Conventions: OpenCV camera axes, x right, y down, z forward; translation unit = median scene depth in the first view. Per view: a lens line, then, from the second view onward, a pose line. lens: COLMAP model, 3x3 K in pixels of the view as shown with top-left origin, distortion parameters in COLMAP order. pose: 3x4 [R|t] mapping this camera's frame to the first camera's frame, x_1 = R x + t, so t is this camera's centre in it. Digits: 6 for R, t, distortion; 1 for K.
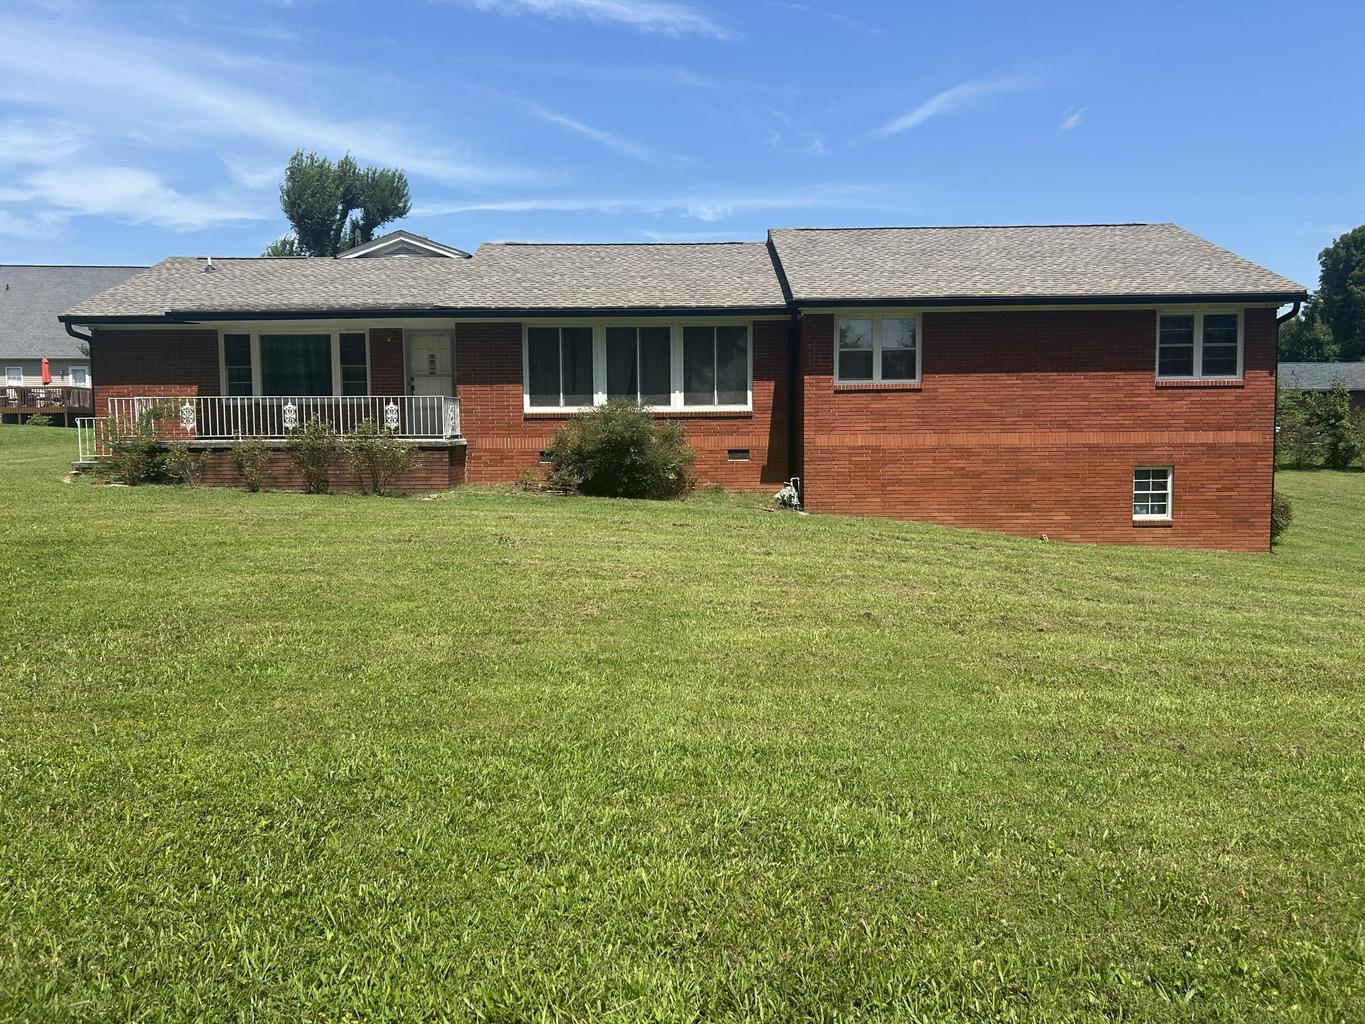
lens RADIAL K [[1071.6, 0, 682.5], [0, 1071.6, 512.0], [0, 0, 1]] dist [0.098101, -0.172247]
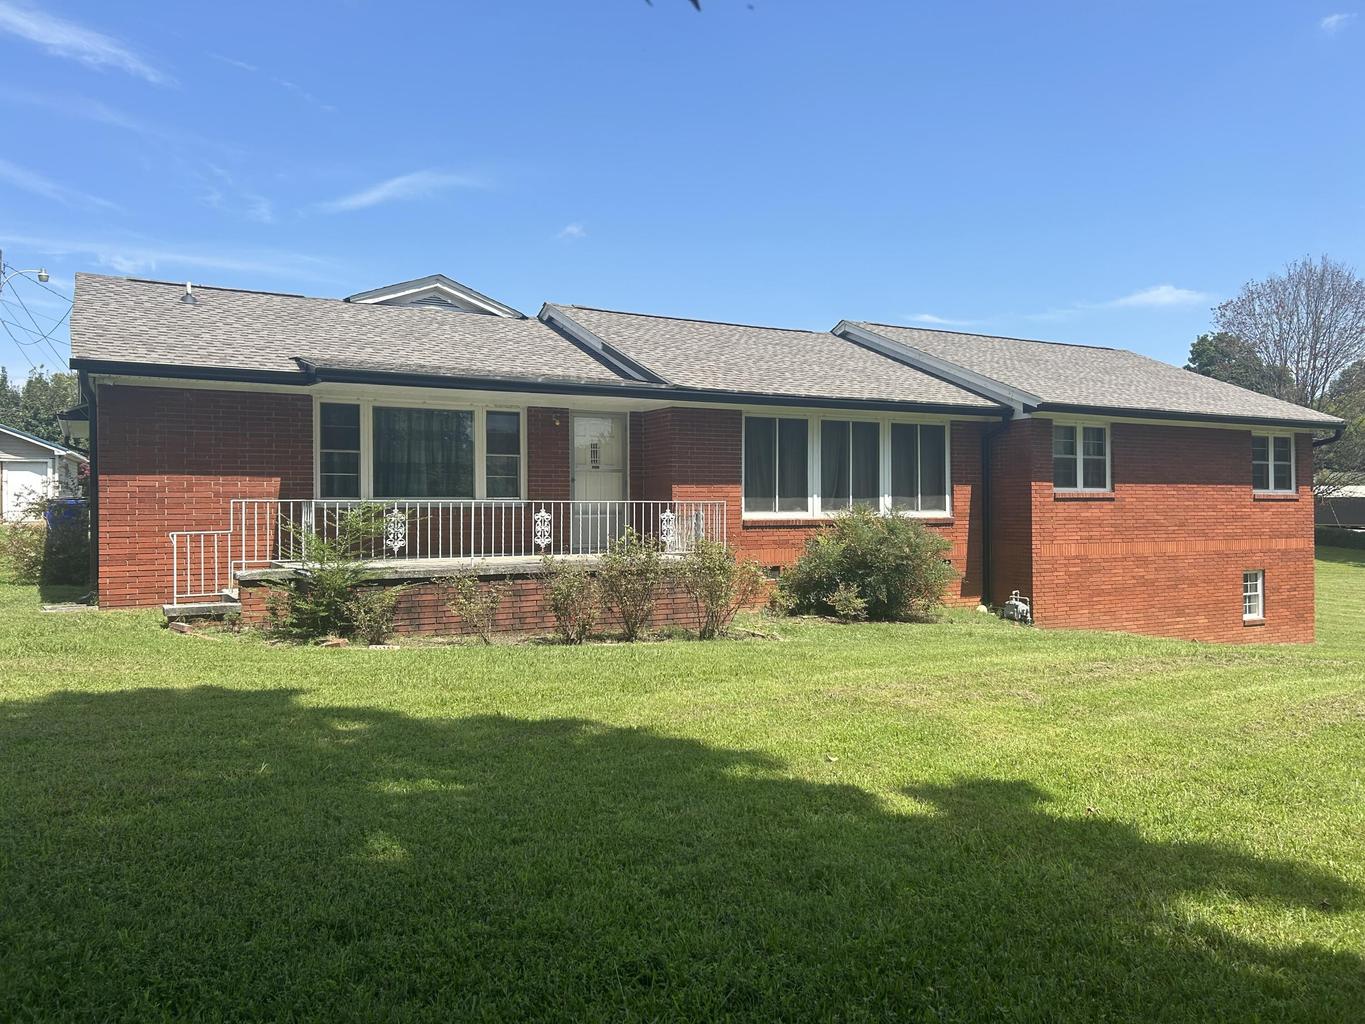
lens RADIAL K [[1075.6, 0, 688.6], [0, 1075.6, 514.3], [0, 0, 1]] dist [0.015898, -0.013093]
pose [[0.862243, 0.003265, 0.506485, -0.596483], [0.032593, 0.997549, -0.061918, -0.048257], [-0.505445, 0.069896, 0.860023, 0.329939]]
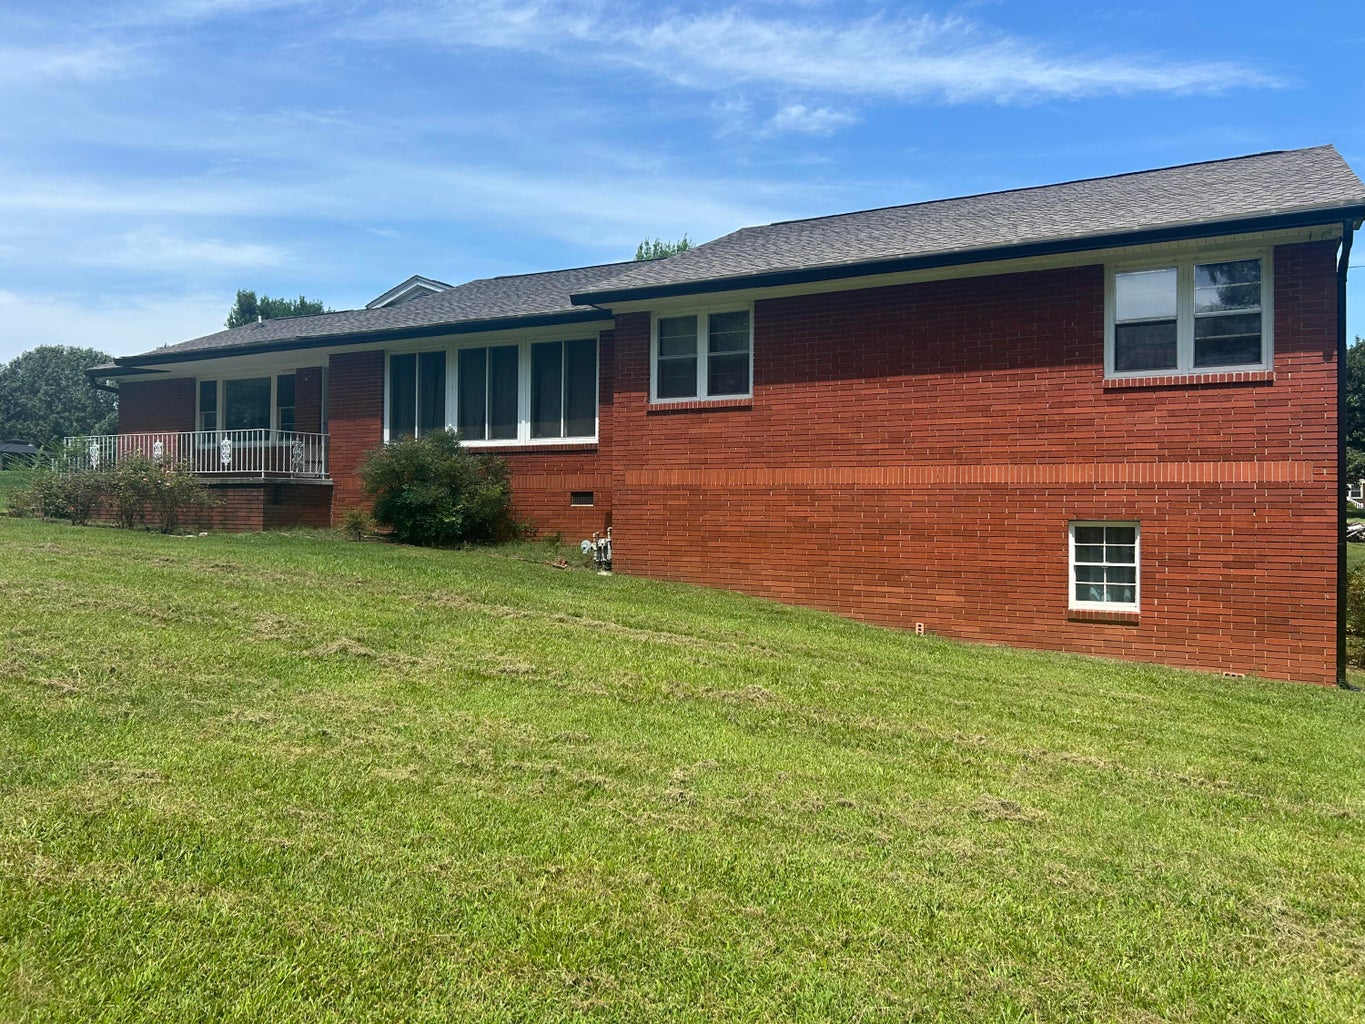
lens RADIAL K [[1039.2, 0, 676.5], [0, 1039.2, 503.7], [0, 0, 1]] dist [0.104638, -0.141797]
pose [[0.877832, 0.010890, -0.478845, 0.488426], [-0.052523, 0.995901, -0.073638, 0.003525], [0.476080, 0.089792, 0.874806, 0.364005]]
